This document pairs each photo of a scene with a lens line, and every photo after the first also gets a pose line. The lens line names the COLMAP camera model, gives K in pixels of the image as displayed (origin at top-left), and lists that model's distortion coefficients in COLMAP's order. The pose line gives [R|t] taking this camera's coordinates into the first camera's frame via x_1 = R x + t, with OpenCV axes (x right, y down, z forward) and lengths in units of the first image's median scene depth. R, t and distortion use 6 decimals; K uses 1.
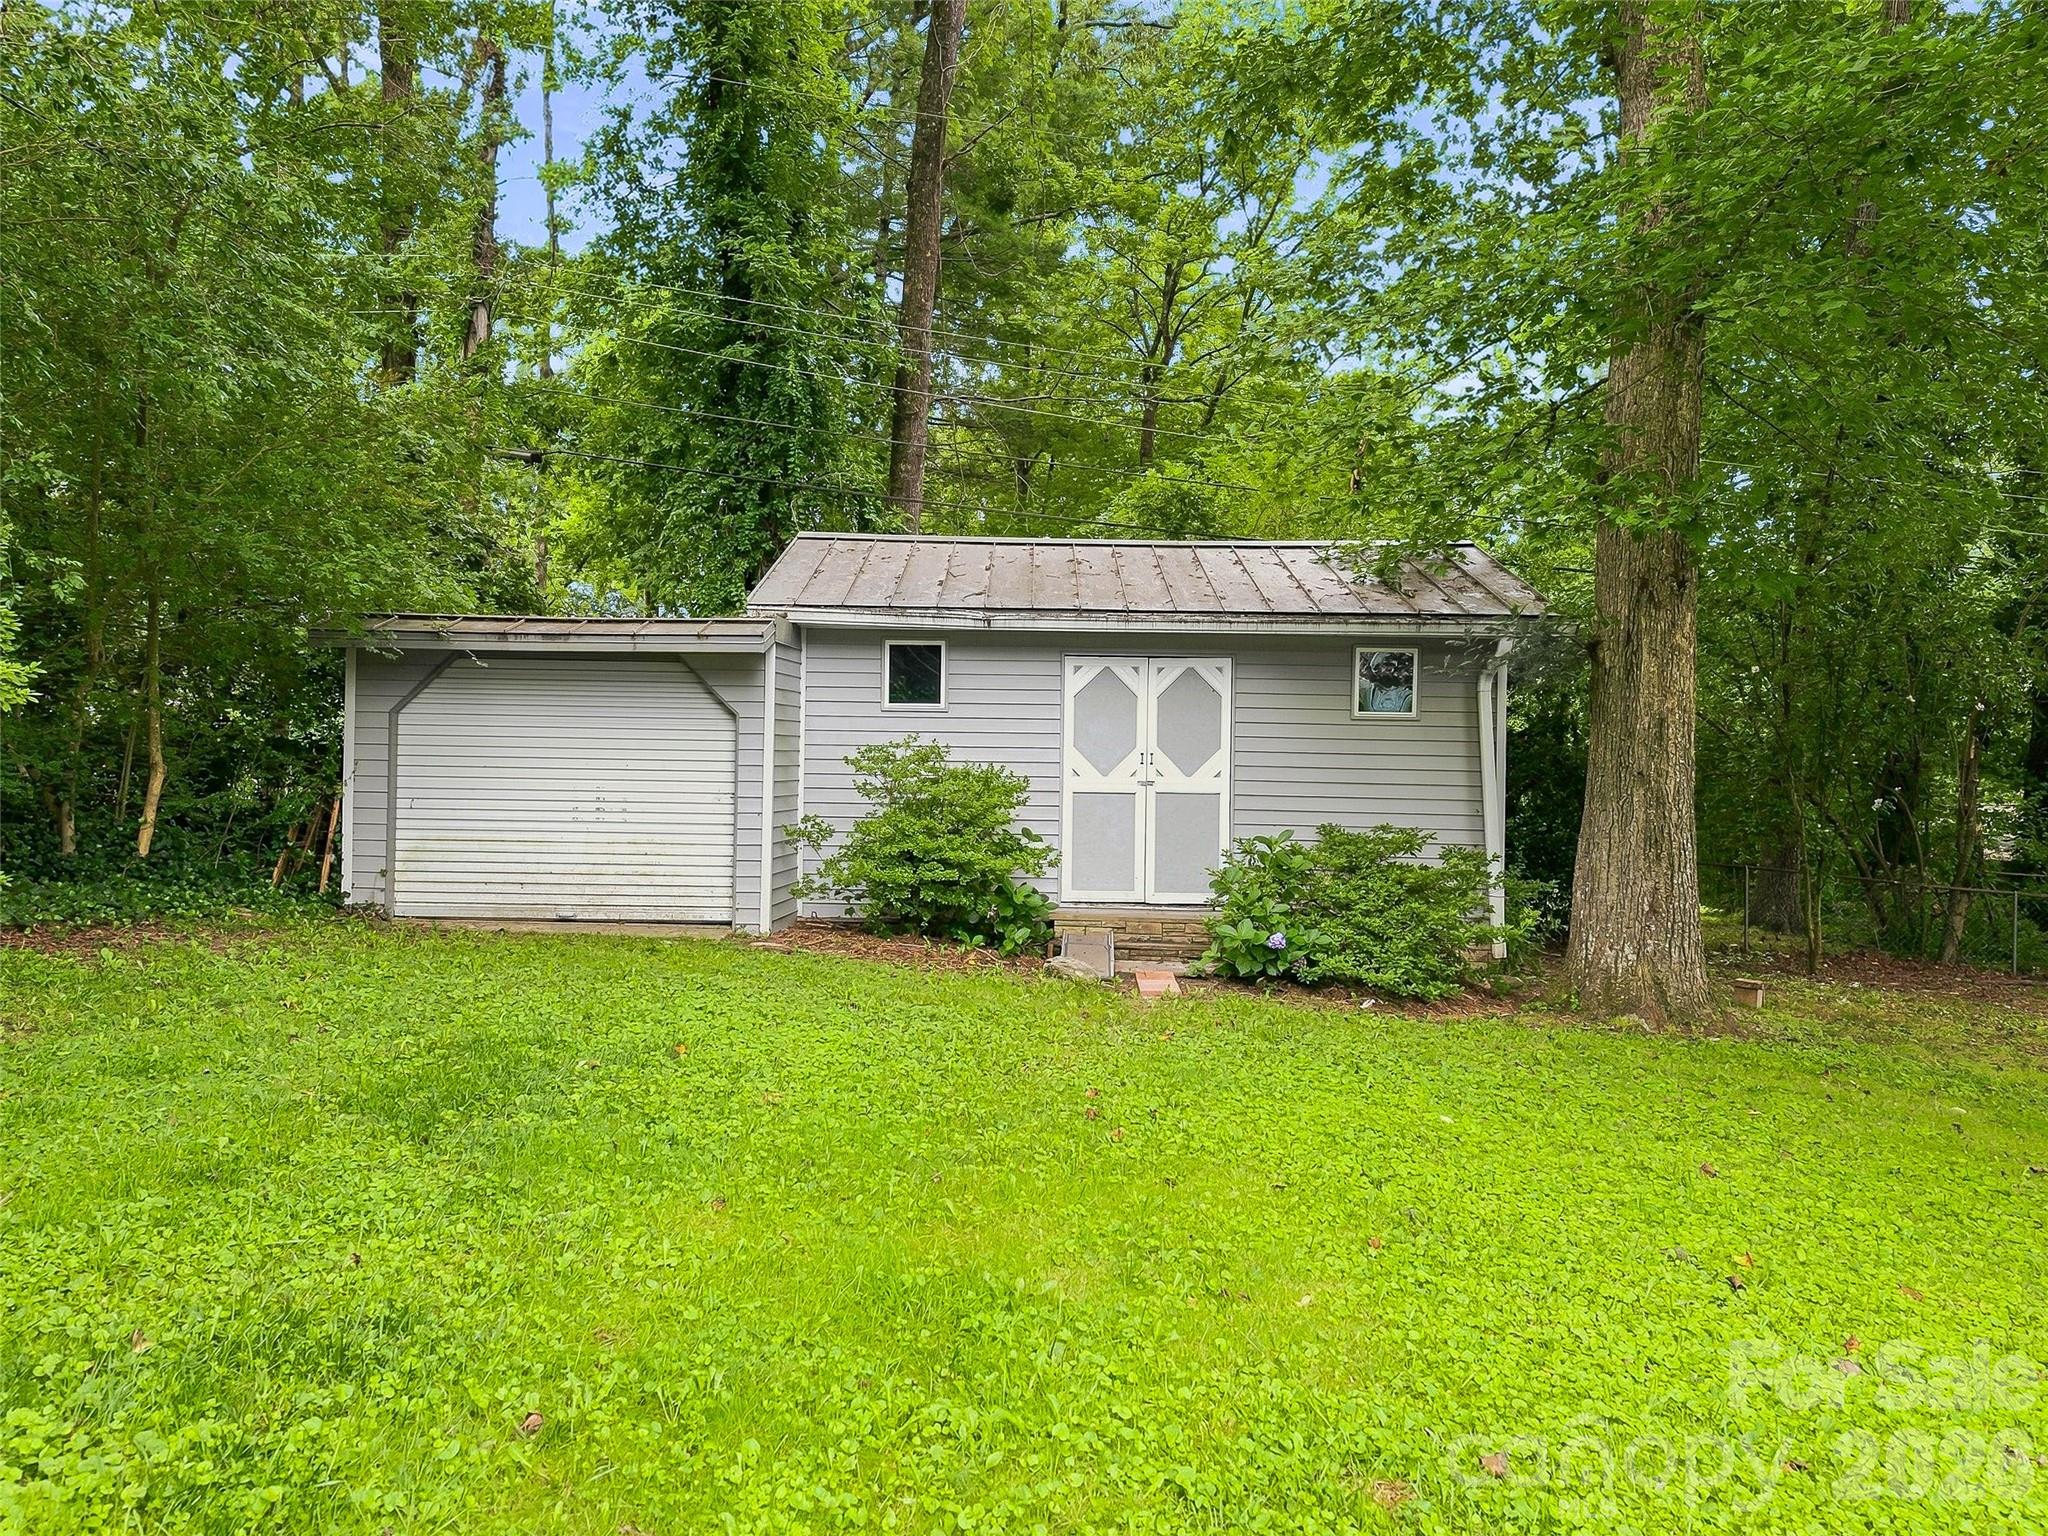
lens RADIAL K [[1566.9, 0, 1024.0], [0, 1566.9, 768.0], [0, 0, 1]] dist [0.090468, -0.004058]
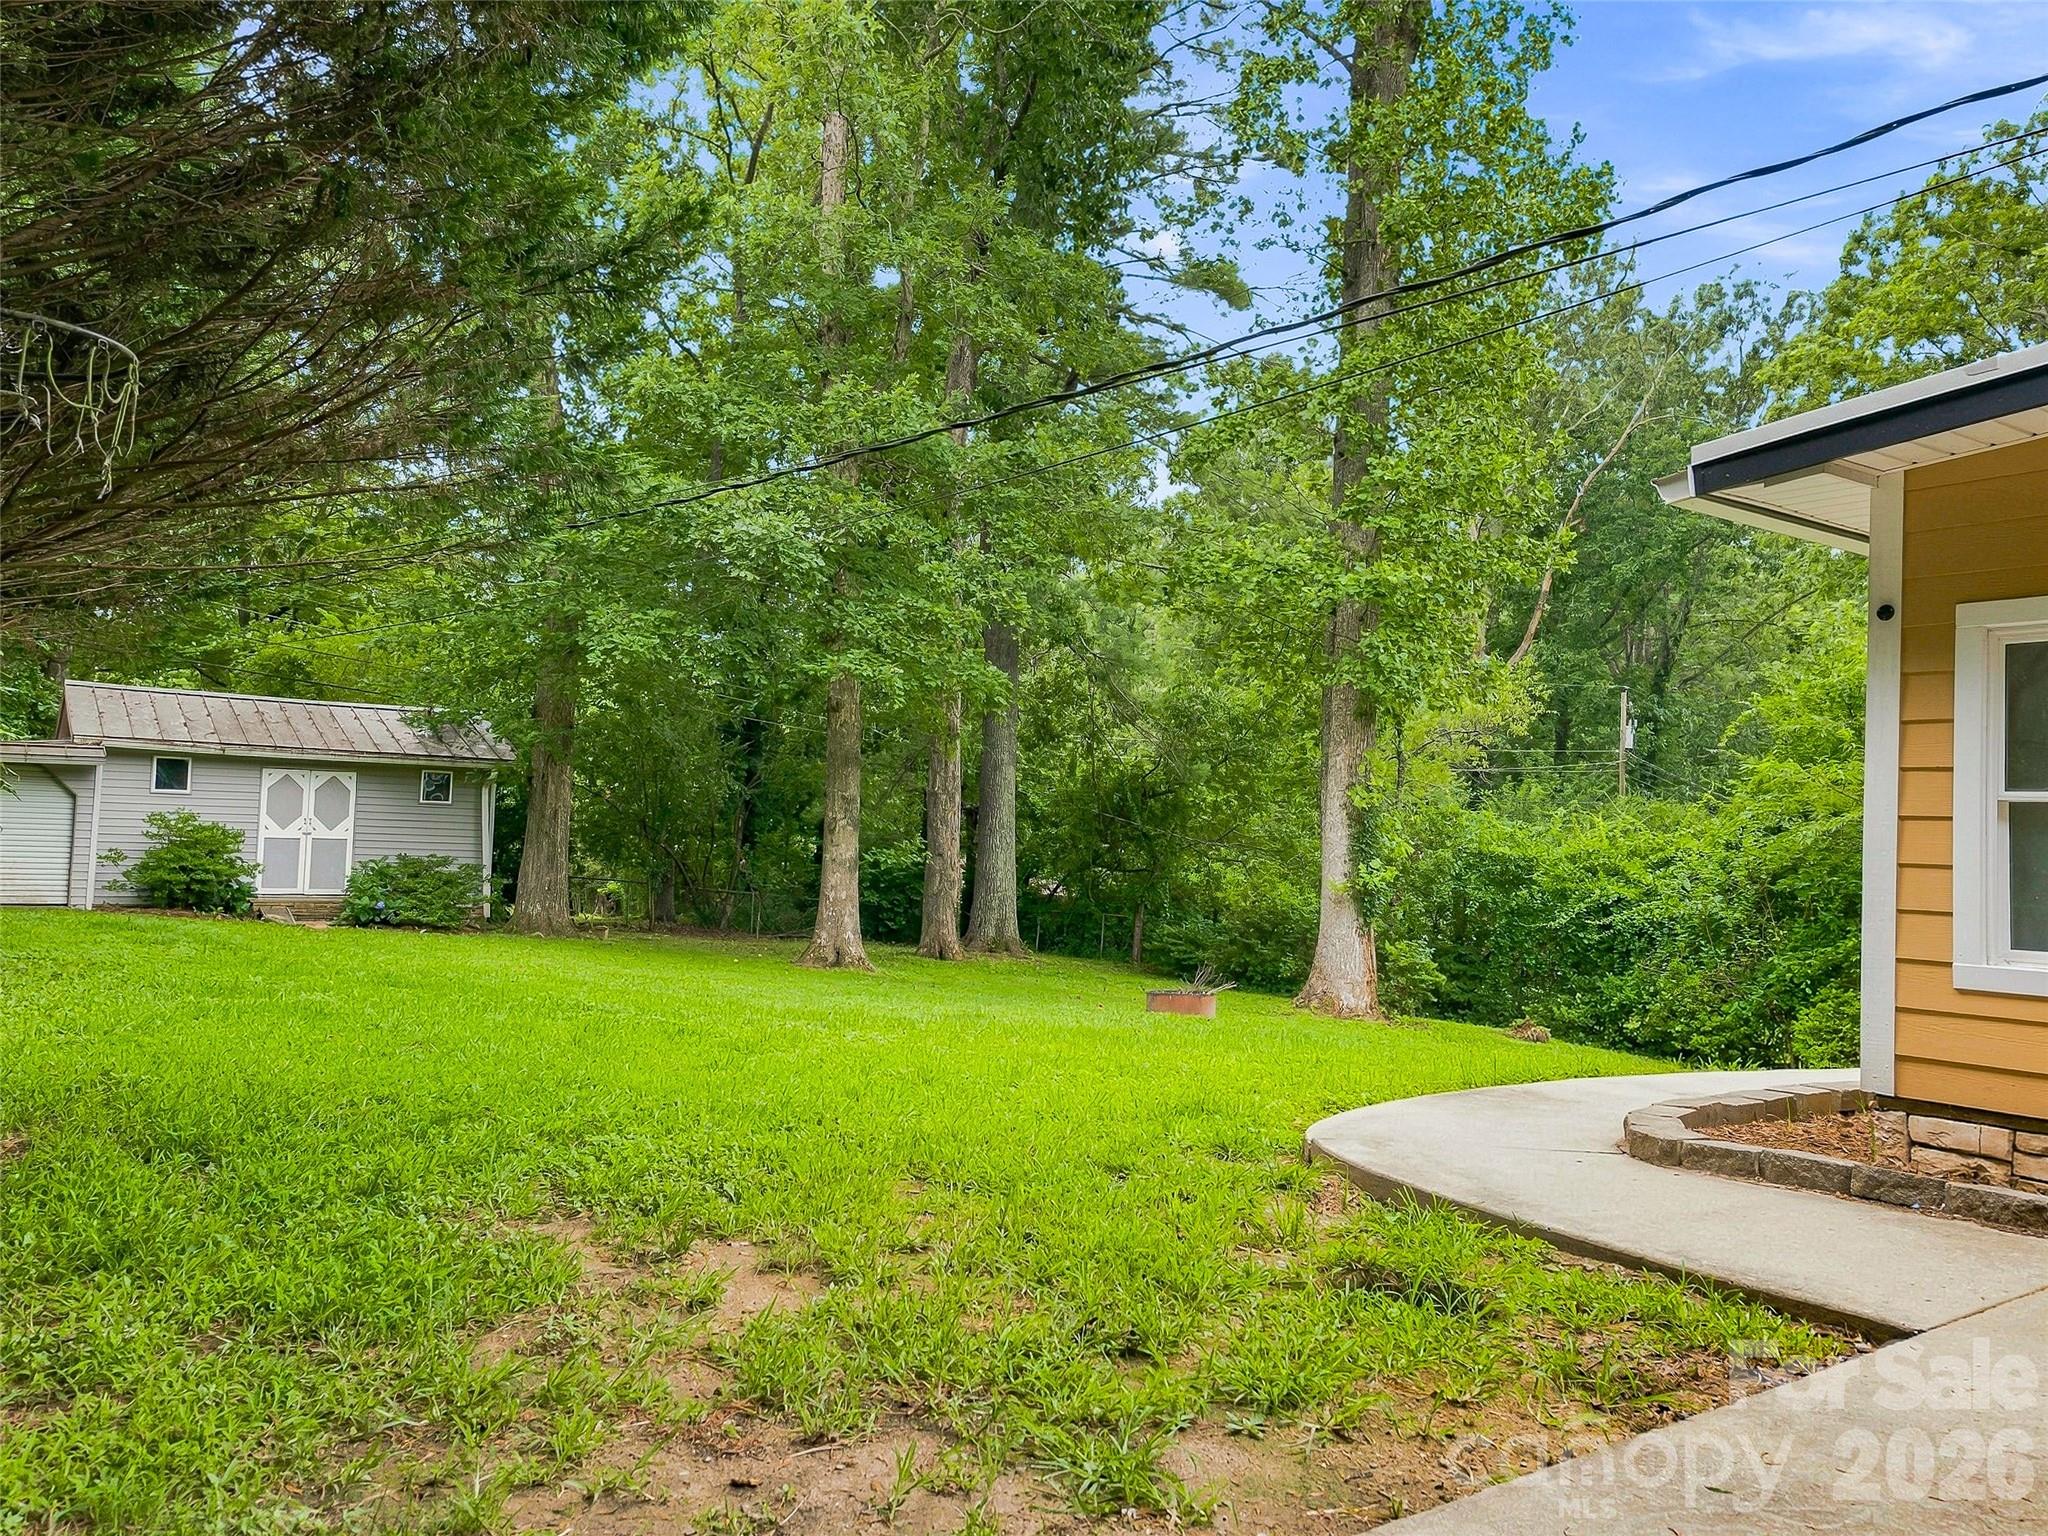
lens RADIAL K [[1566.9, 0, 1024.0], [0, 1566.9, 768.0], [0, 0, 1]] dist [0.090468, -0.004058]
pose [[0.834677, 0.038590, 0.549387, -0.292334], [-0.019550, 0.998989, -0.040470, -0.009799], [-0.550393, 0.023039, 0.834588, -1.251805]]
